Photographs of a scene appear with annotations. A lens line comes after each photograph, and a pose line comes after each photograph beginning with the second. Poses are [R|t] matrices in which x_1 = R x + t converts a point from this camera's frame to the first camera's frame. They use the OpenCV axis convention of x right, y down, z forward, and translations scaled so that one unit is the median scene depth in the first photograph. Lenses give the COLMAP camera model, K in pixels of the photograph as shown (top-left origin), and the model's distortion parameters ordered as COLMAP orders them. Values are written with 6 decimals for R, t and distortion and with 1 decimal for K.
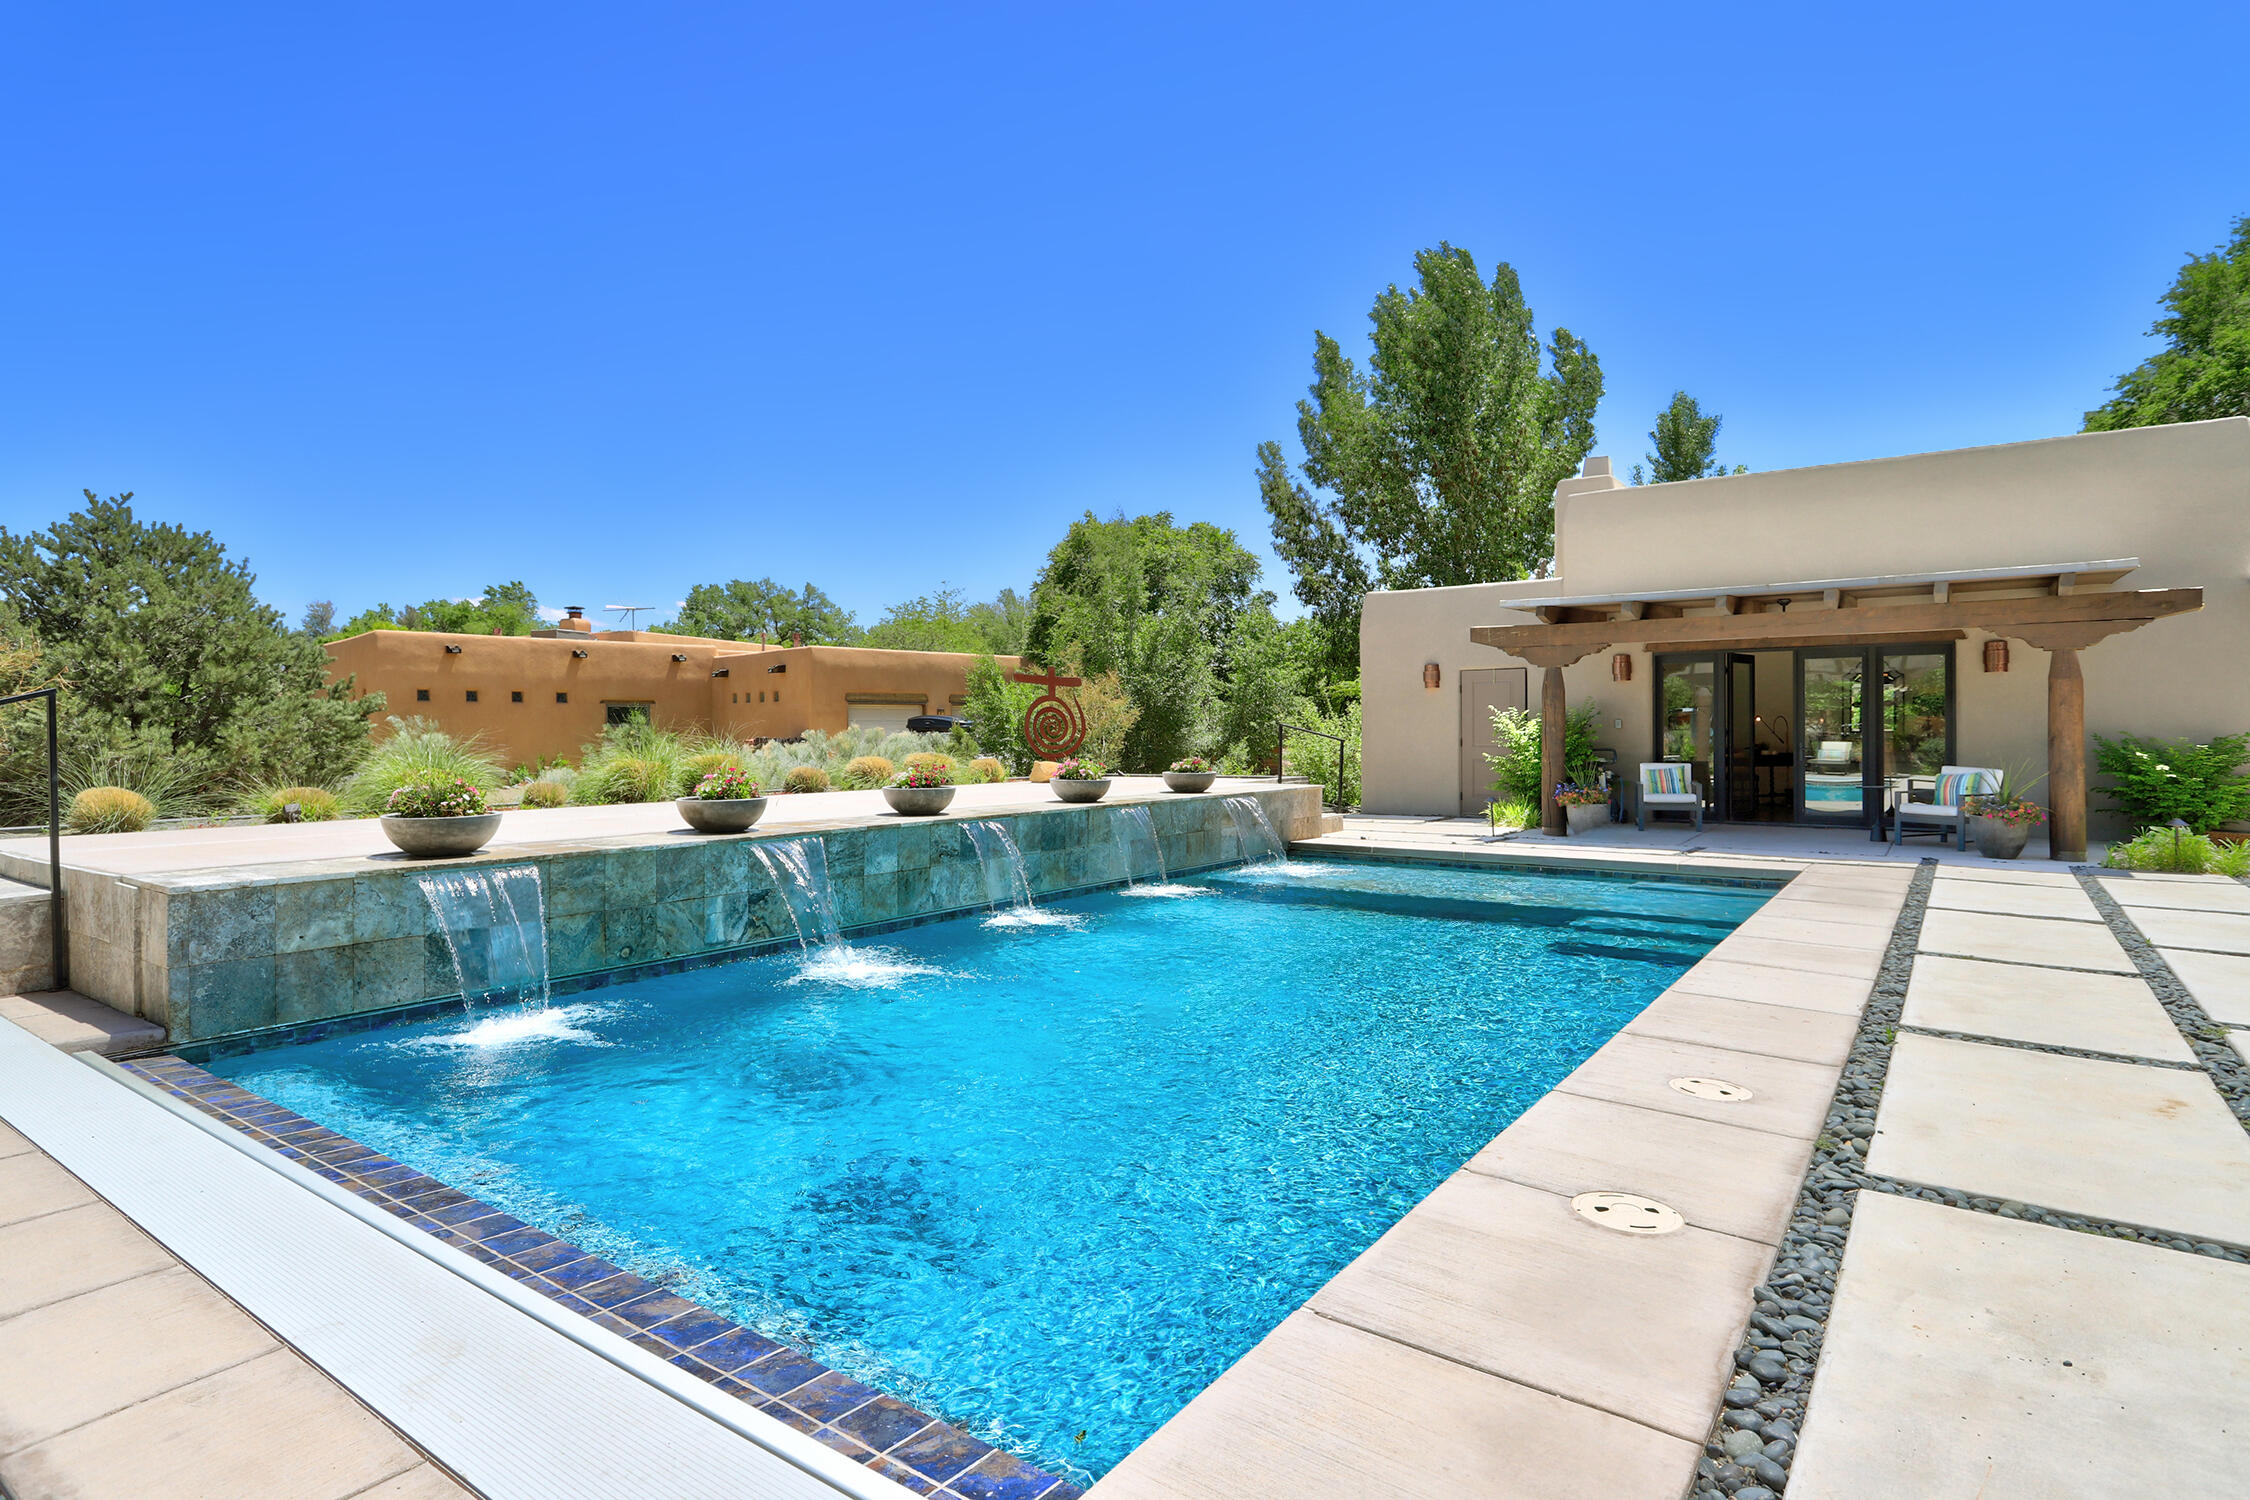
lens RADIAL K [[1183.7, 0, 1127.5], [0, 1183.7, 757.2], [0, 0, 1]] dist [0.000714, 0.000347]
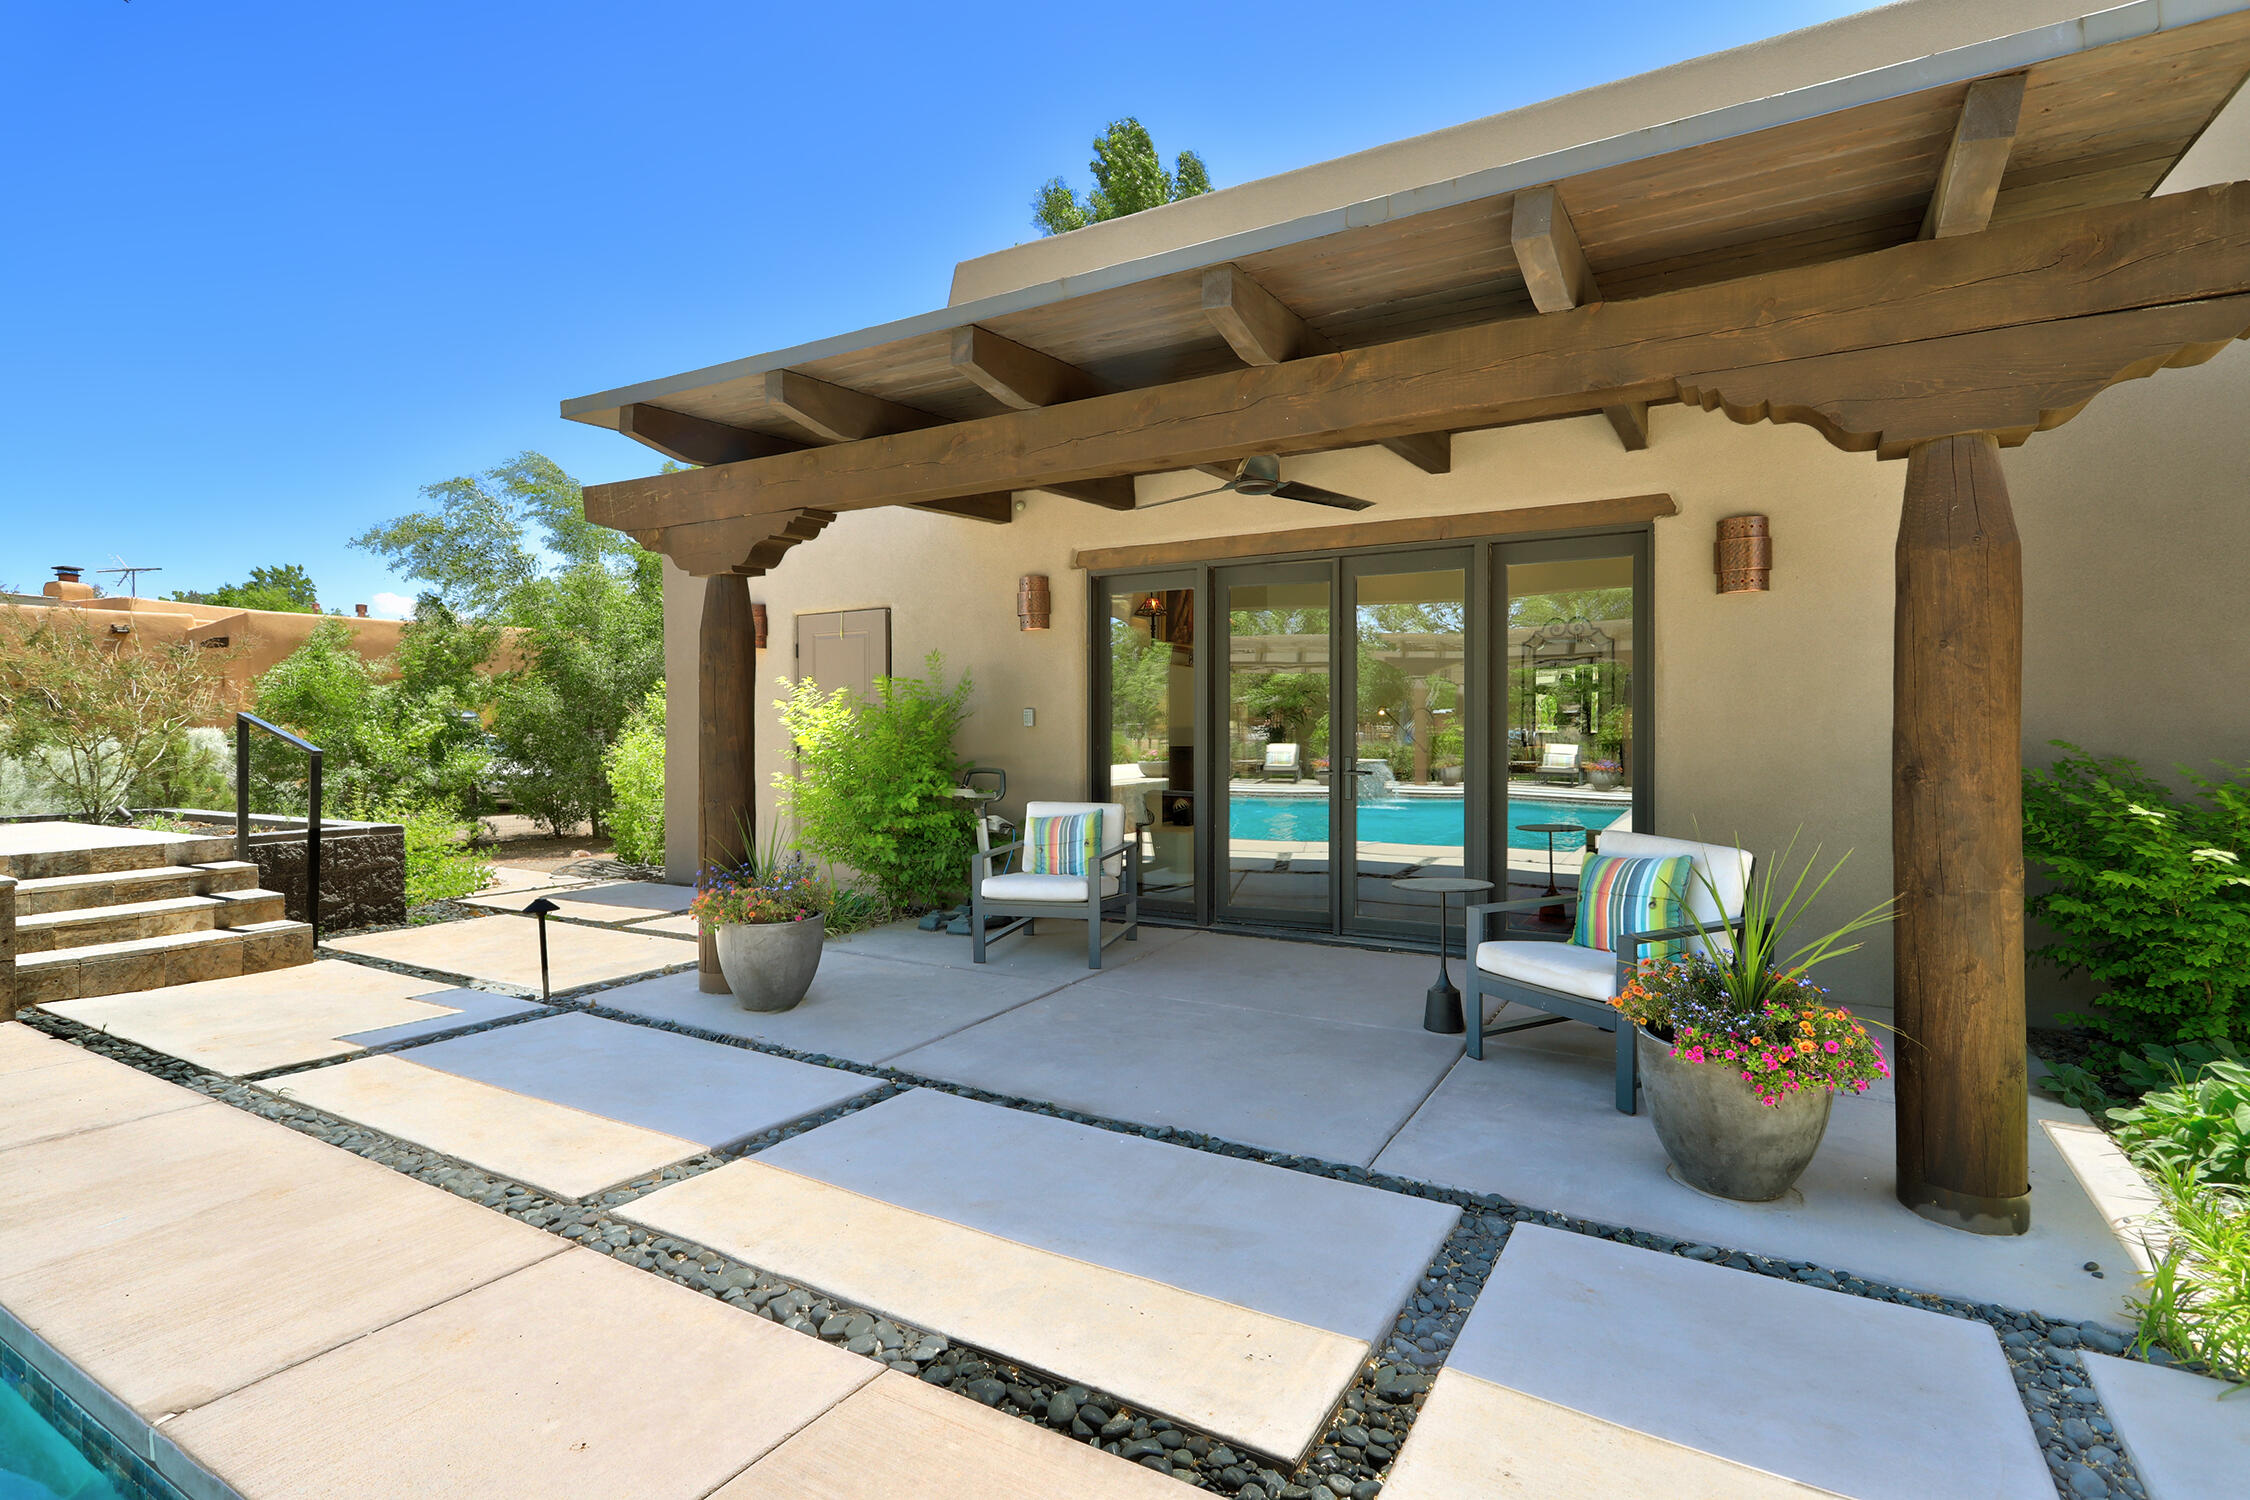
lens RADIAL K [[1066.6, 0, 1116.5], [0, 1066.6, 745.0], [0, 0, 1]] dist [-0.003576, 0.001872]
pose [[0.997072, 0.004182, 0.076356, 0.482166], [-0.003694, 0.999972, -0.006526, -0.015876], [-0.076381, 0.006225, 0.997059, 0.640030]]
